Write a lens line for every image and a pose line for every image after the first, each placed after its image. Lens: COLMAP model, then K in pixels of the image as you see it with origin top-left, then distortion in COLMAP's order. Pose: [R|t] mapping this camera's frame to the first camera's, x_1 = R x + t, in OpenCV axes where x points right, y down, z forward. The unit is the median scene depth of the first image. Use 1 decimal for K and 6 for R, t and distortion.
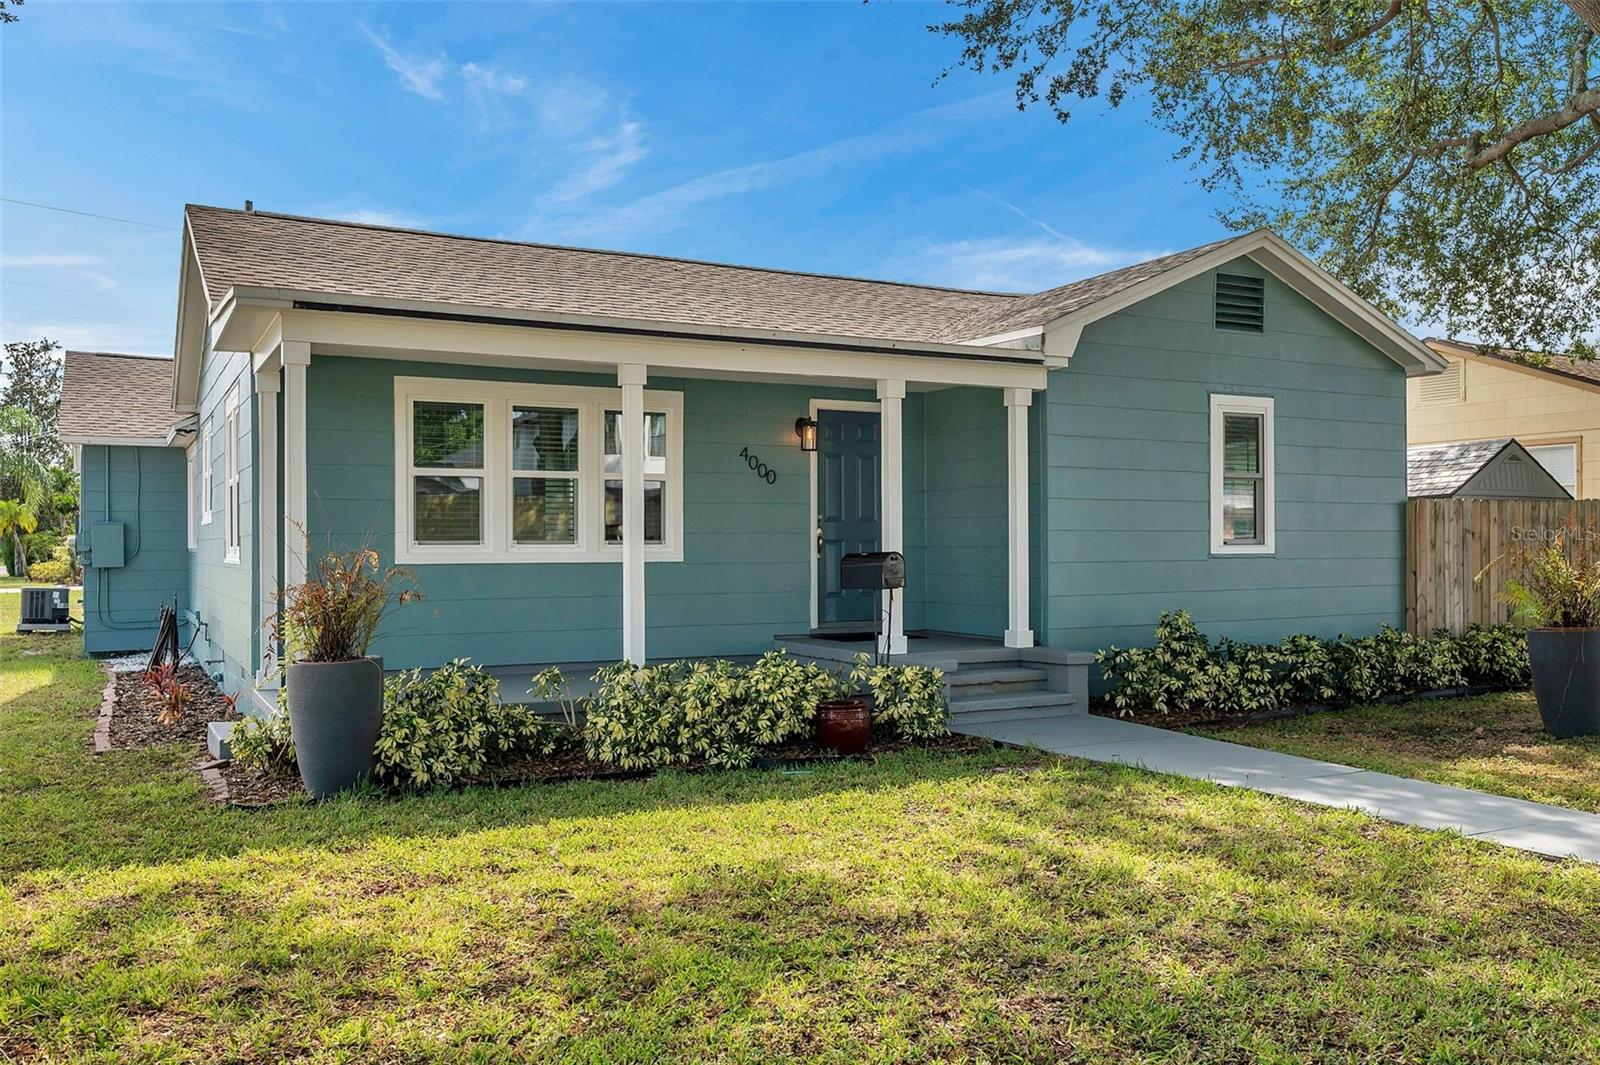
lens RADIAL K [[1259.0, 0, 798.5], [0, 1259.0, 526.6], [0, 0, 1]] dist [-0.007983, -0.000059]
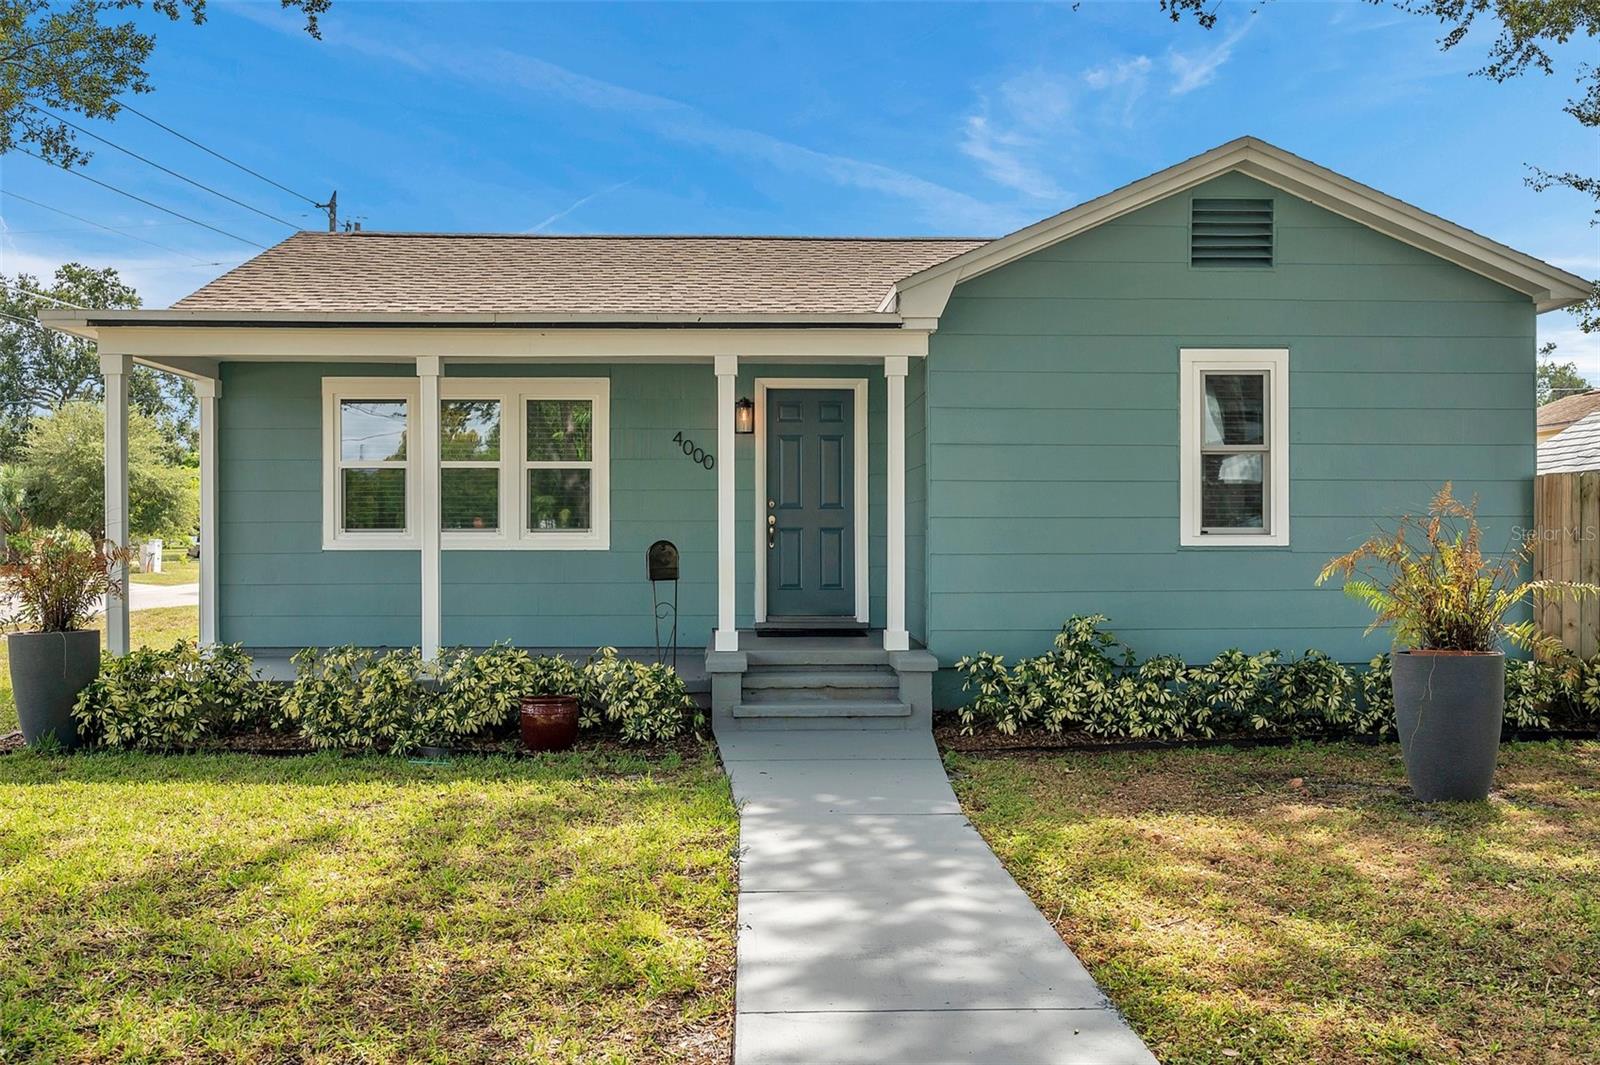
lens RADIAL K [[1315.3, 0, 799.8], [0, 1315.3, 540.5], [0, 0, 1]] dist [-0.007873, -0.006305]
pose [[0.905942, 0.005141, -0.423372, 0.499077], [0.003852, 0.999785, 0.020383, 0.000064], [0.423385, -0.020097, 0.905727, 0.133319]]
